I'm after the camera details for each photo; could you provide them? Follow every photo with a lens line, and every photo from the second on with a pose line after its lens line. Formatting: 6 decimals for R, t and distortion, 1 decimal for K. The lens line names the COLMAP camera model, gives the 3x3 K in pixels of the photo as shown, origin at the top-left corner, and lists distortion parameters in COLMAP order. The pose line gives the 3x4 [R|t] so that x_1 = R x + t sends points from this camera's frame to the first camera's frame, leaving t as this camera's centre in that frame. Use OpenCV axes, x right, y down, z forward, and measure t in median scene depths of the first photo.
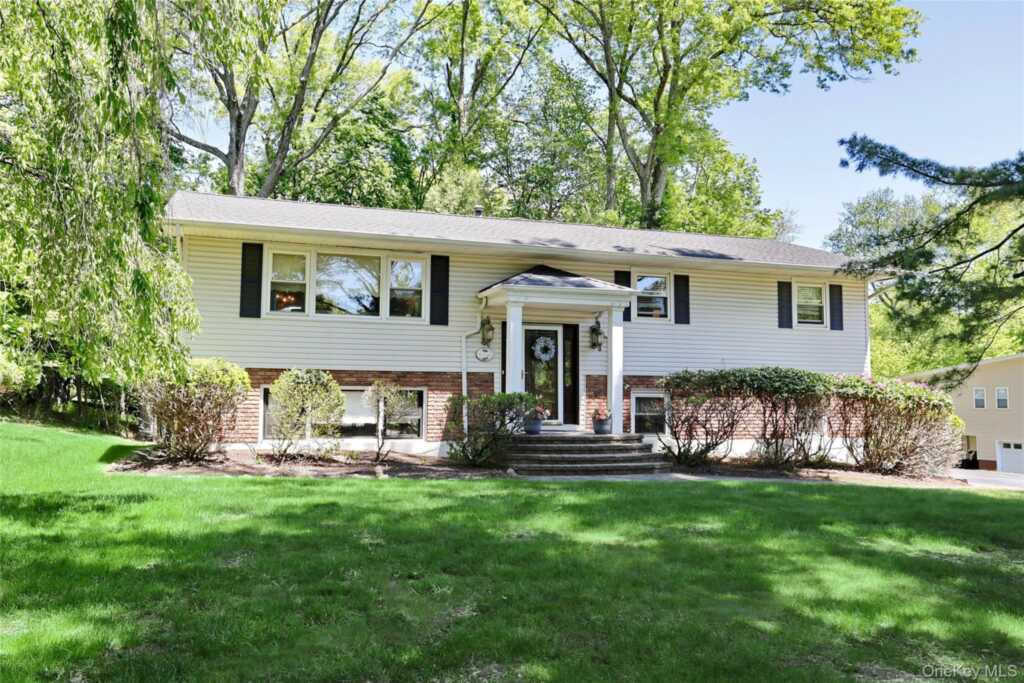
lens RADIAL K [[840.1, 0, 512.0], [0, 840.1, 341.5], [0, 0, 1]] dist [0.000776, -0.000319]
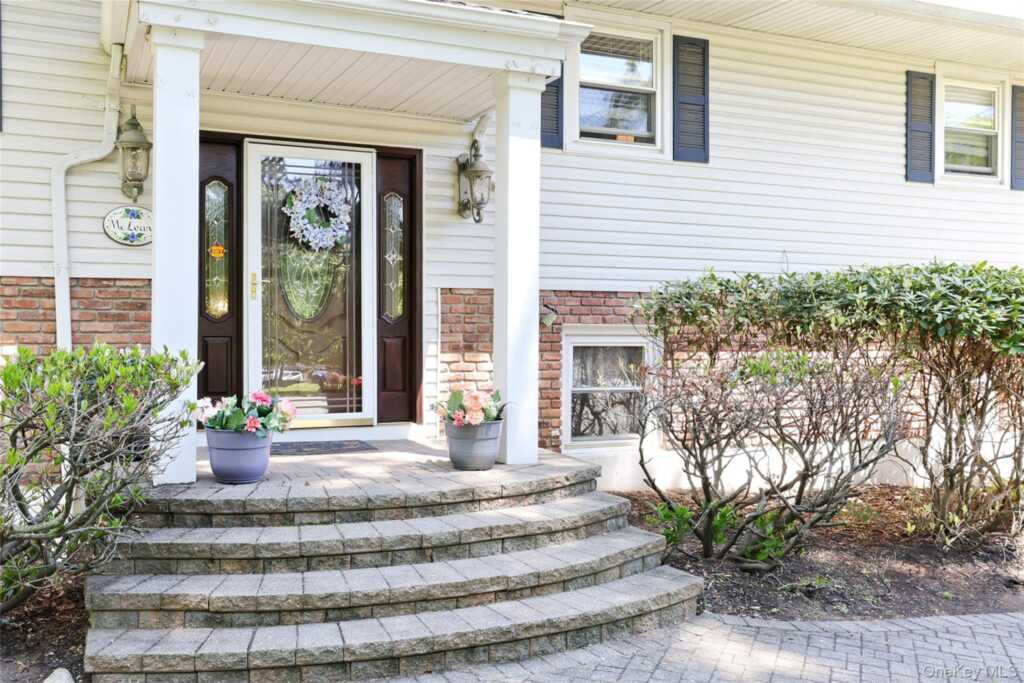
lens RADIAL K [[959.8, 0, 512.0], [0, 959.8, 341.5], [0, 0, 1]] dist [-0.003876, -0.003675]
pose [[0.995718, -0.001754, 0.092428, 0.079578], [-0.006077, 0.996415, 0.084376, 0.027314], [-0.092245, -0.084576, 0.992138, 0.573588]]
